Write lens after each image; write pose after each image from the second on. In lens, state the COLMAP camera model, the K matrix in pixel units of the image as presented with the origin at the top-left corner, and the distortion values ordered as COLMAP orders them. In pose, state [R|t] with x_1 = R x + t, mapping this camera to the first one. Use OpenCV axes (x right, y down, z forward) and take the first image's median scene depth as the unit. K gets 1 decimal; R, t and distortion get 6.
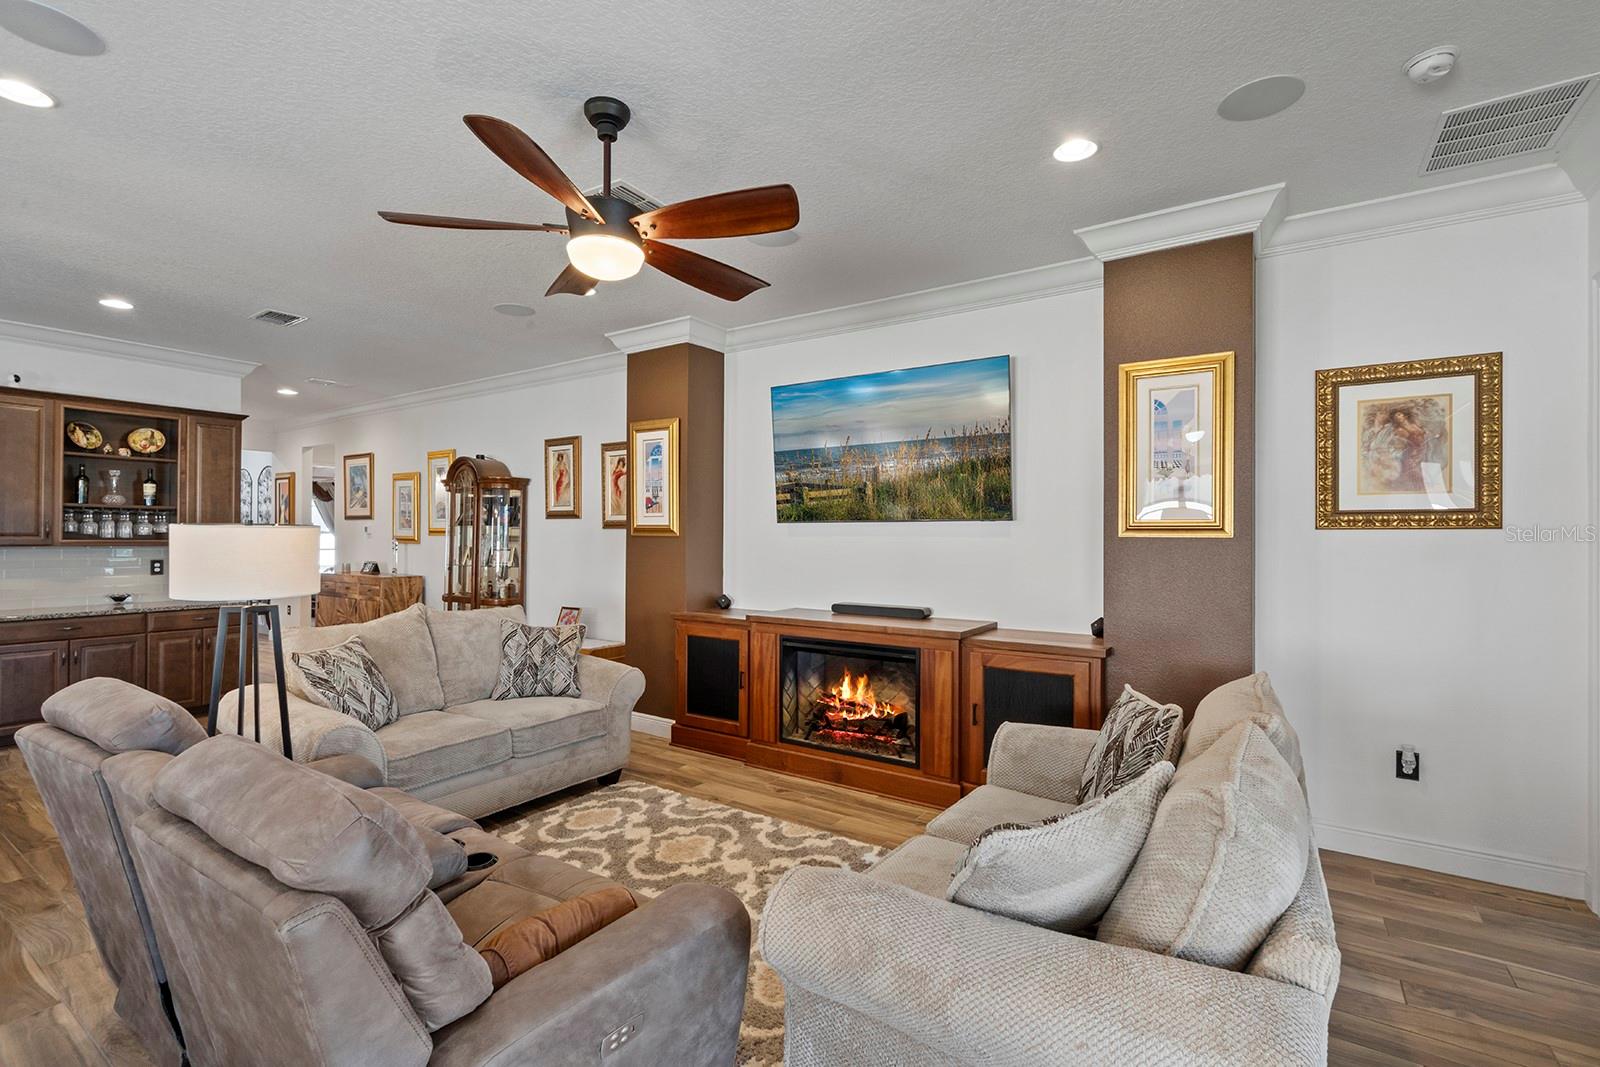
lens RADIAL K [[723.3, 0, 794.2], [0, 723.3, 531.6], [0, 0, 1]] dist [-0.000360, 0.000117]
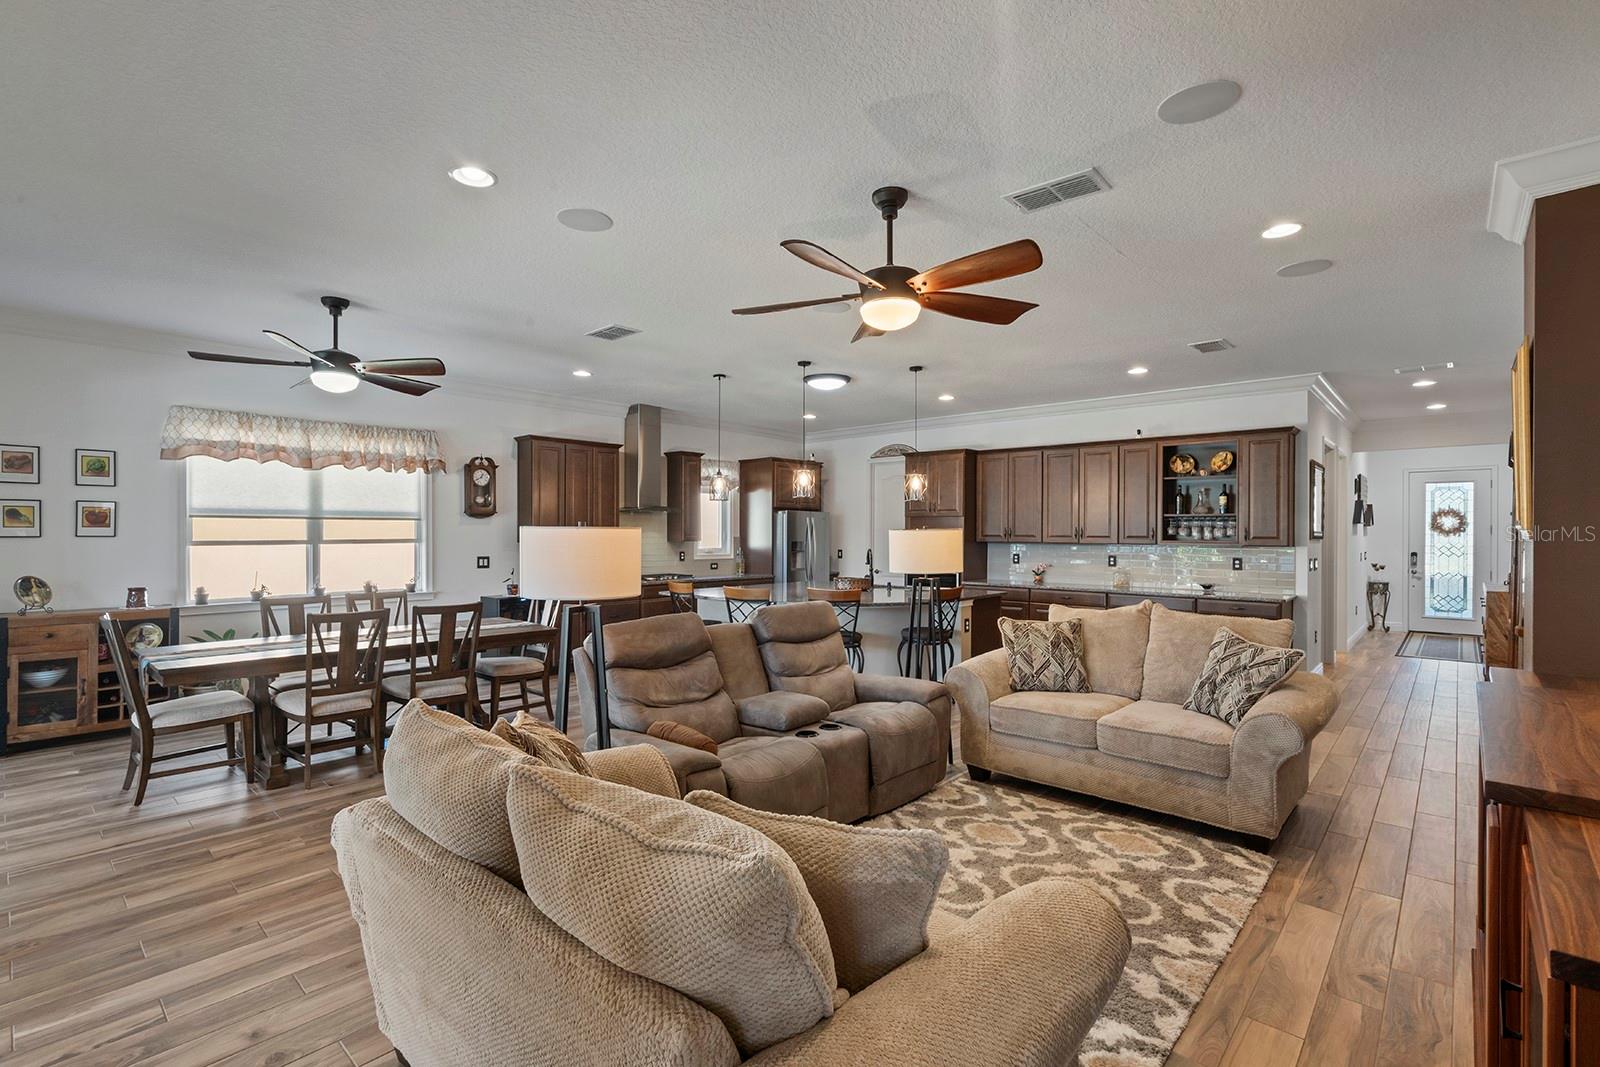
lens RADIAL K [[729.8, 0, 794.1], [0, 729.8, 532.2], [0, 0, 1]] dist [-0.000898, 0.000294]
pose [[-0.145956, -0.006154, -0.989272, 0.485974], [0.000073, 0.999981, -0.006232, 0.003862], [0.989291, -0.000982, -0.145952, 0.489405]]
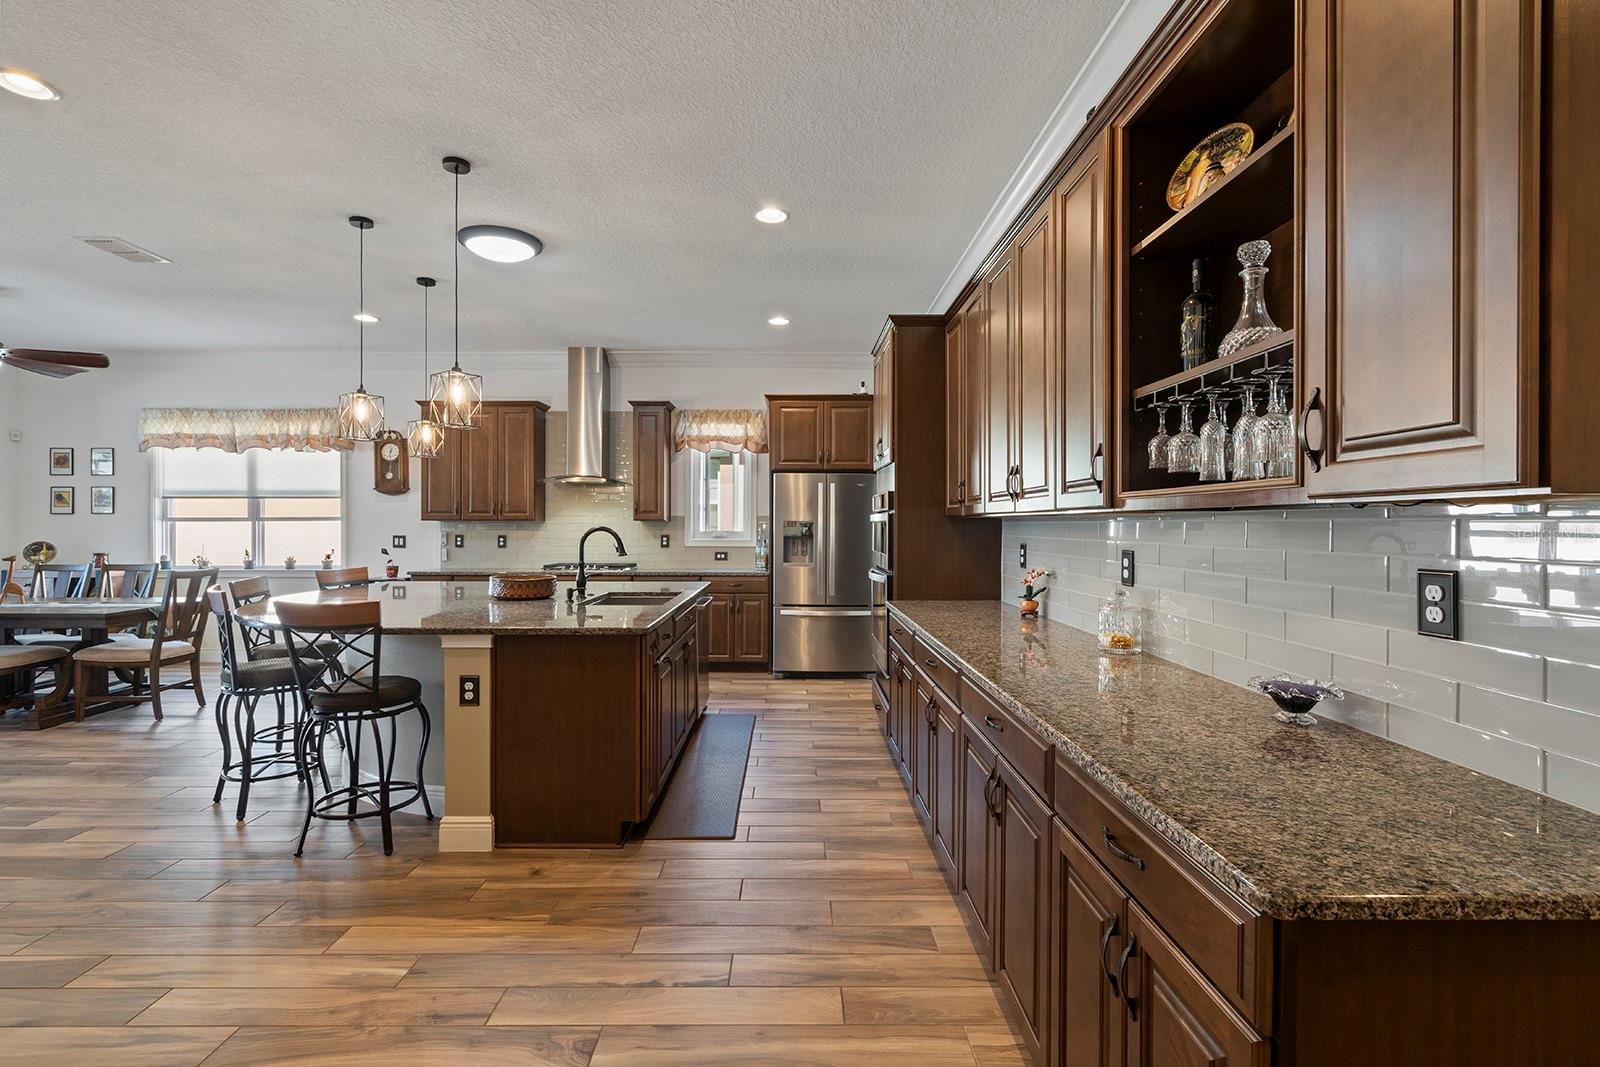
lens RADIAL K [[728.1, 0, 791.6], [0, 728.1, 525.9], [0, 0, 1]] dist [-0.000141, 0.000905]
pose [[-0.827994, -0.005352, -0.560711, -0.654721], [-0.002529, 0.999980, -0.005810, 0.030193], [0.560731, -0.003393, -0.827991, 1.187255]]
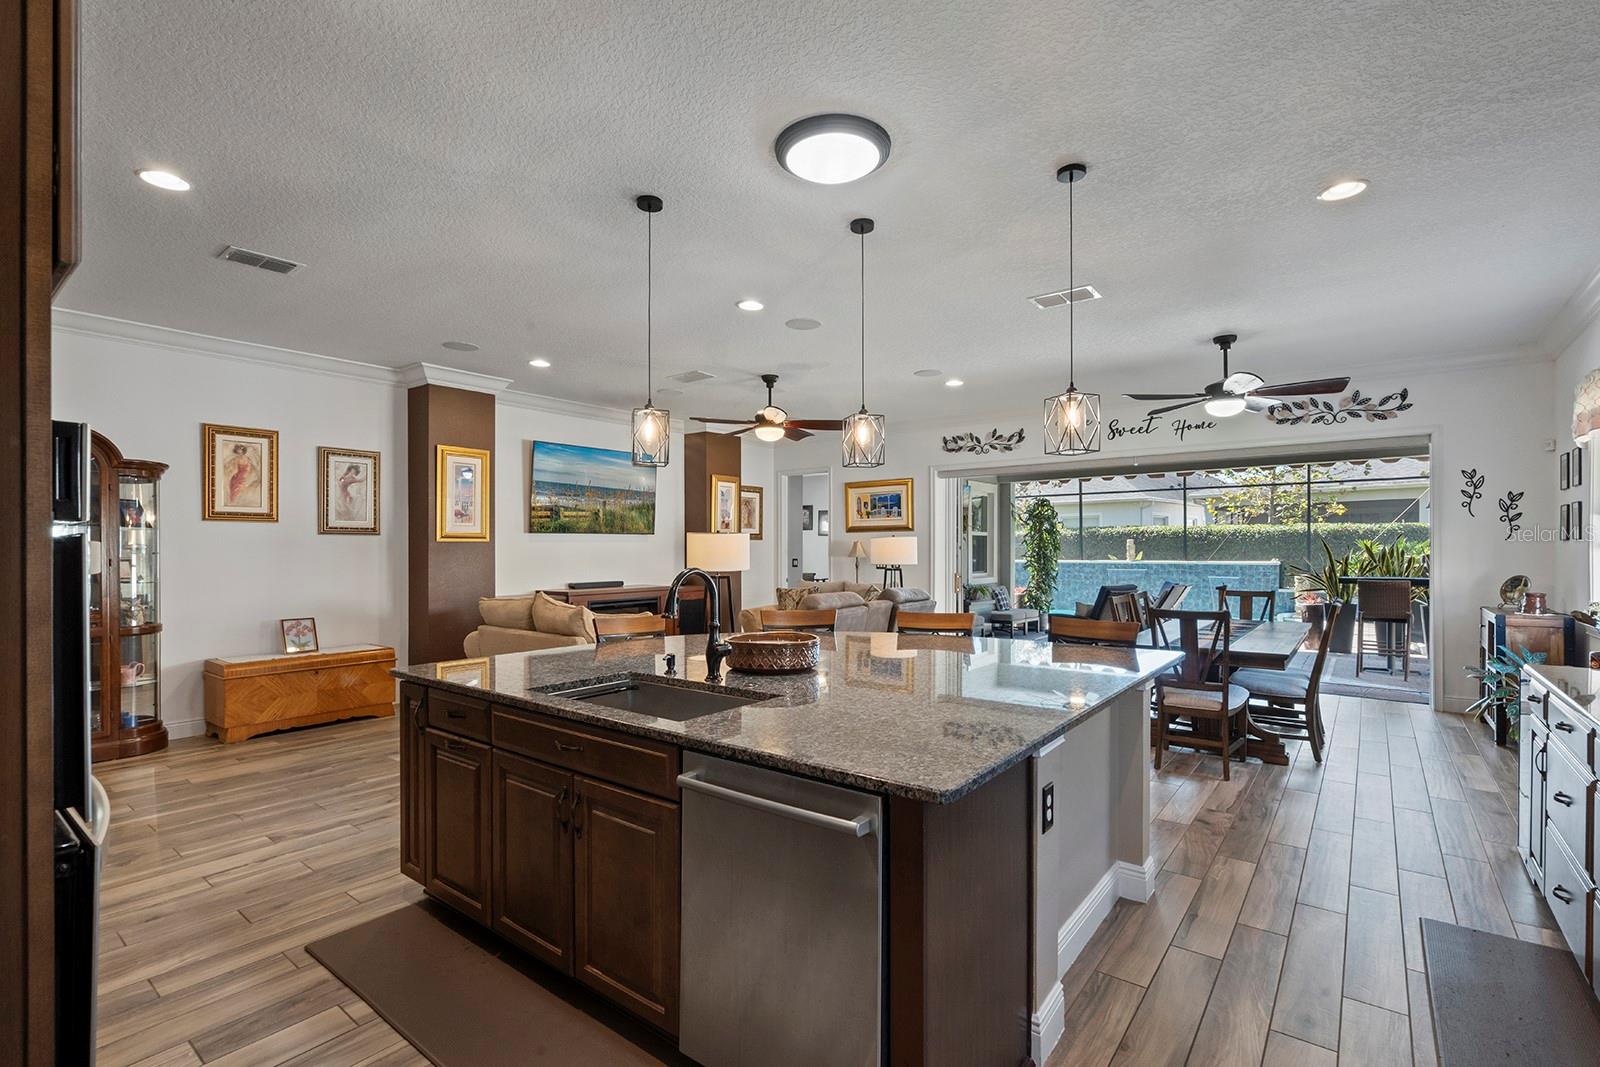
lens RADIAL K [[731.9, 0, 799.1], [0, 731.9, 548.8], [0, 0, 1]] dist [0.000831, 0.000846]
pose [[0.070067, -0.004941, 0.997530, -1.384326], [-0.000748, 0.999987, 0.005006, 0.011776], [-0.997542, -0.001097, 0.070062, 0.340719]]
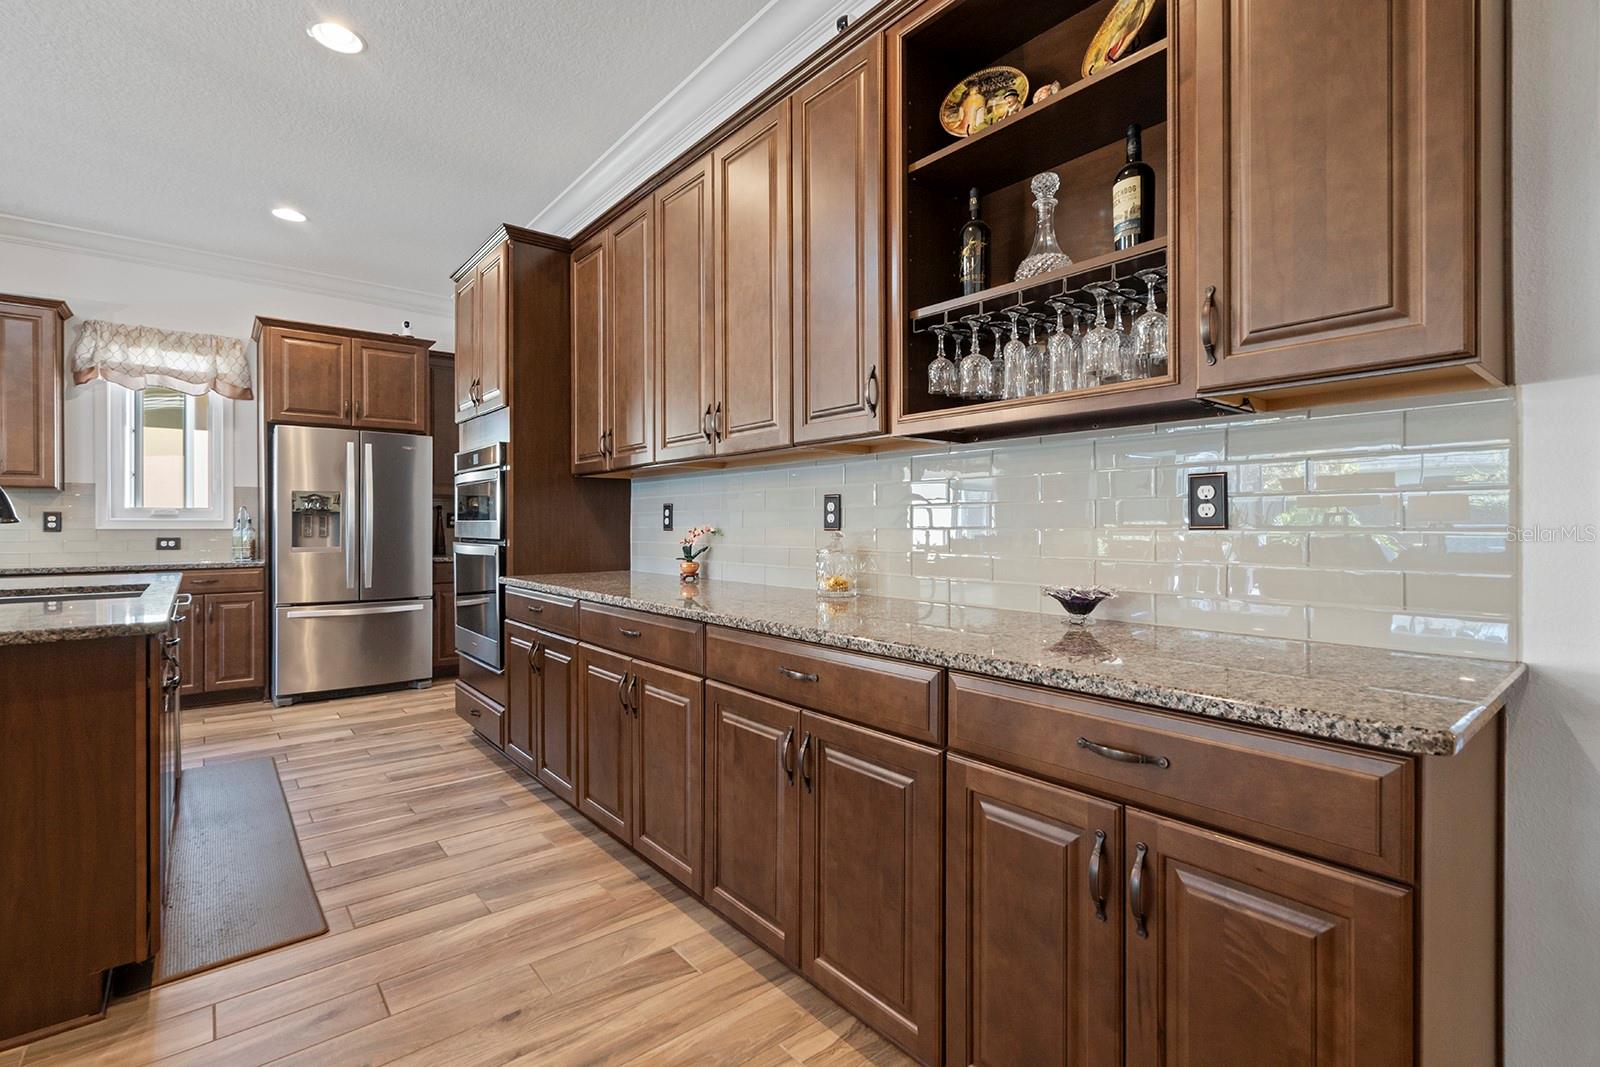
lens RADIAL K [[729.7, 0, 796.1], [0, 729.7, 525.4], [0, 0, 1]] dist [-0.000646, -0.000045]
pose [[-0.287463, -0.003090, -0.957787, -0.645166], [0.006523, 0.999965, -0.005184, 0.064642], [0.957770, -0.007738, -0.287433, 1.031493]]
